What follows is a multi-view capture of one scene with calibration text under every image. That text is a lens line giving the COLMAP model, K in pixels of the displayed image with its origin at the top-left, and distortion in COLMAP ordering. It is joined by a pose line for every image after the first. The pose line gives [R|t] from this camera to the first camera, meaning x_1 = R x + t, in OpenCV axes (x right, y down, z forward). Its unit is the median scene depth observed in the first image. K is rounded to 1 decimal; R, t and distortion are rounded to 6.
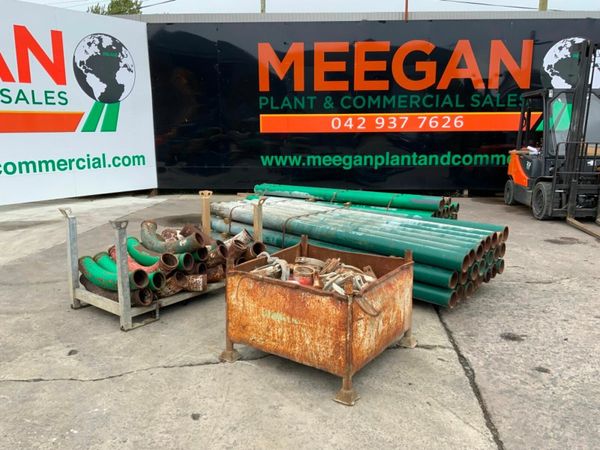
lens RADIAL K [[495.4, 0, 297.8], [0, 495.4, 223.1], [0, 0, 1]] dist [0.091461, -0.179359]
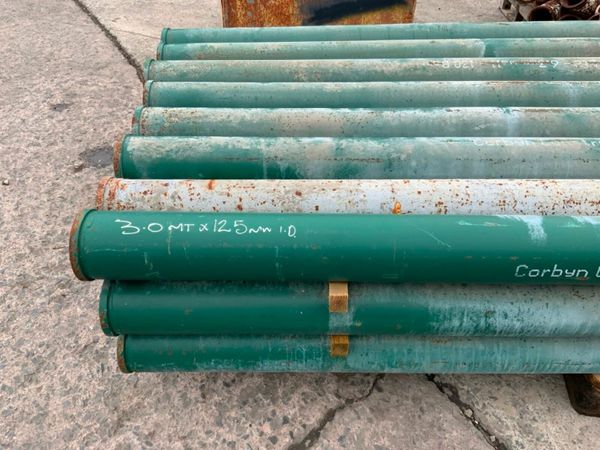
lens RADIAL K [[498.3, 0, 300.0], [0, 498.3, 225.0], [0, 0, 1]] dist [0.054855, -0.102664]
pose [[-0.766947, 0.438028, -0.468960, 0.200786], [-0.124280, 0.615571, 0.778220, -0.075775], [0.629561, 0.655136, -0.417672, 0.521031]]
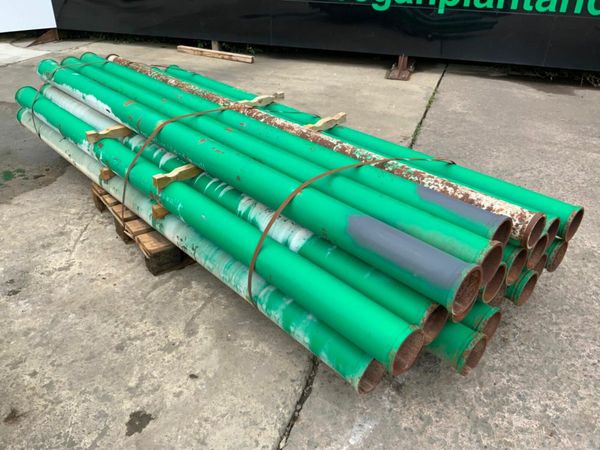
lens RADIAL K [[498.3, 0, 300.0], [0, 498.3, 225.0], [0, 0, 1]] dist [0.054855, -0.102664]
pose [[0.971469, 0.136695, -0.193813, 0.162123], [-0.064750, 0.939015, 0.337726, -0.079423], [0.228158, -0.315541, 0.921074, 0.507393]]
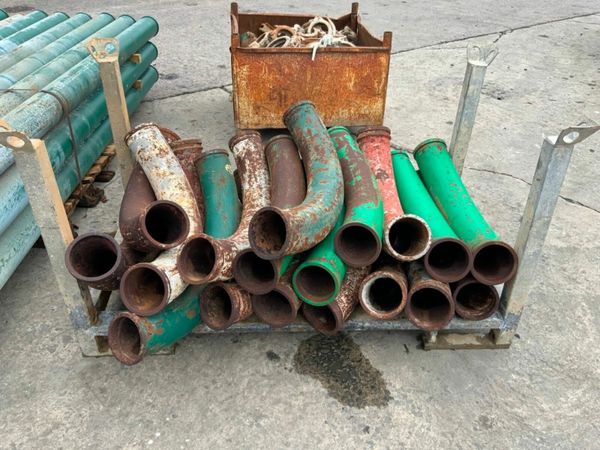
lens RADIAL K [[507.7, 0, 299.4], [0, 507.7, 240.7], [0, 0, 1]] dist [0.001077, -0.001529]
pose [[-0.661138, -0.438076, 0.609086, -0.234403], [0.117923, 0.741063, 0.660999, -0.084810], [-0.740939, 0.508837, -0.438286, 0.534057]]
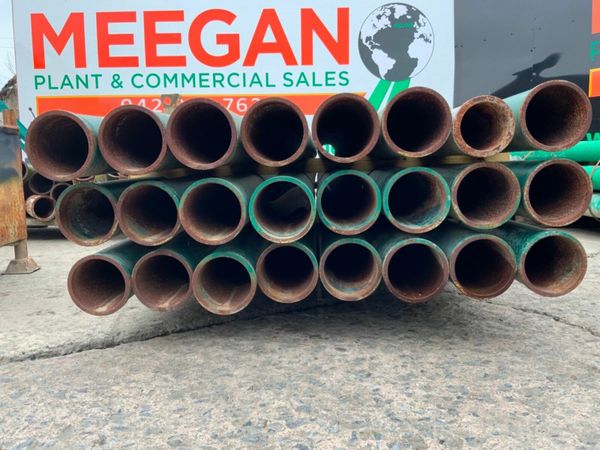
lens RADIAL K [[498.3, 0, 300.0], [0, 498.3, 225.0], [0, 0, 1]] dist [0.054855, -0.102664]
pose [[0.616767, 0.084660, -0.782579, 0.238798], [-0.138596, 0.990347, -0.002094, 0.039700], [0.774848, 0.109753, 0.622547, 0.352148]]
